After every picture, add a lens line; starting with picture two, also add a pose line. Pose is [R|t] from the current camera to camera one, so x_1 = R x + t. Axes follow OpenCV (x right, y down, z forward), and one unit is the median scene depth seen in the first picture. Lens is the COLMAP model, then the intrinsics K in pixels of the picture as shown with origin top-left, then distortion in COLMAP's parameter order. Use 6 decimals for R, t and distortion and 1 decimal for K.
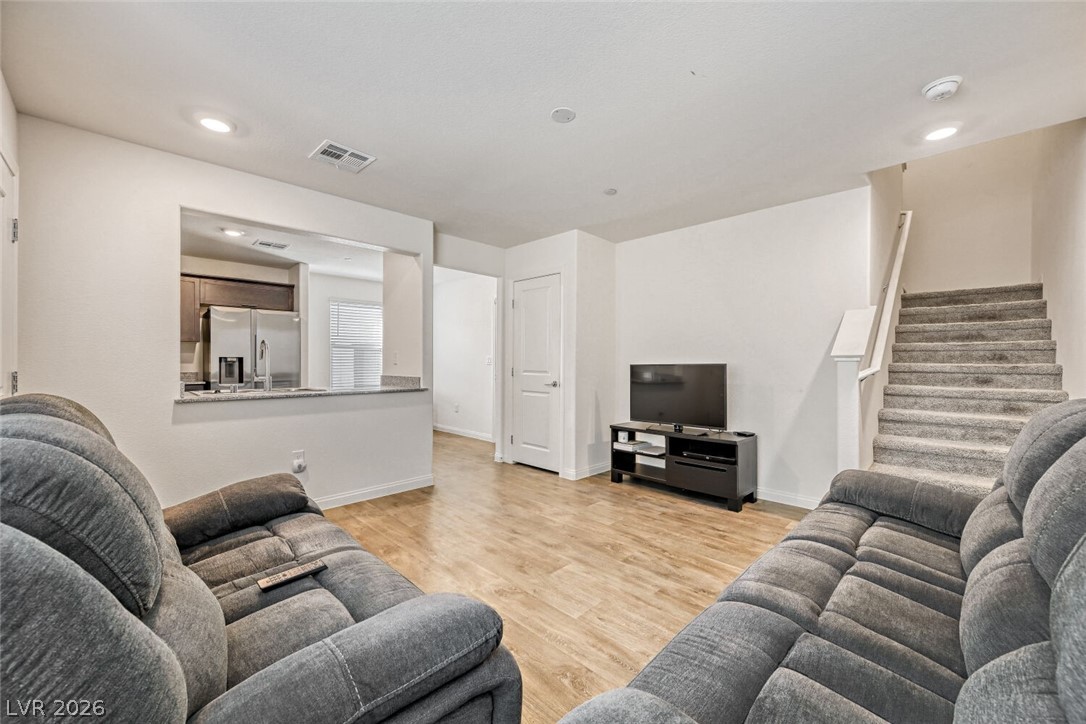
lens RADIAL K [[429.4, 0, 545.7], [0, 429.4, 363.3], [0, 0, 1]] dist [0.000725, 0.000522]
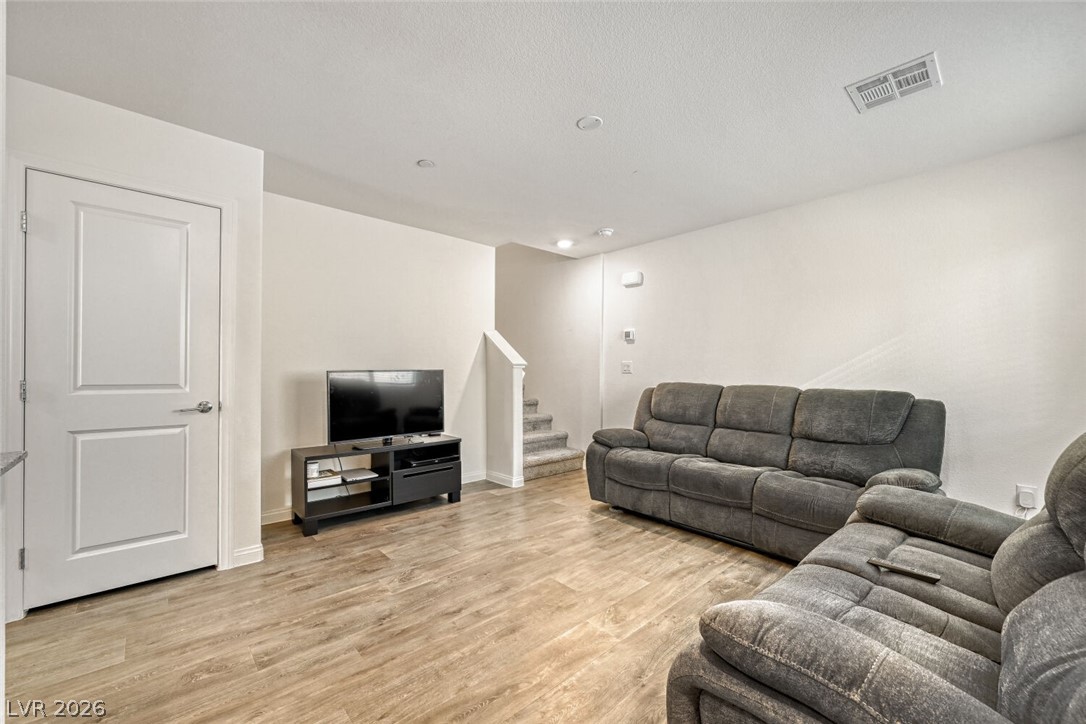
lens RADIAL K [[429.4, 0, 540.4], [0, 429.4, 375.3], [0, 0, 1]] dist [0.000725, 0.000522]
pose [[0.055031, -0.014918, 0.998373, -0.610276], [-0.002387, 0.999884, 0.015072, -0.002634], [-0.998482, -0.003213, 0.054989, 0.664291]]
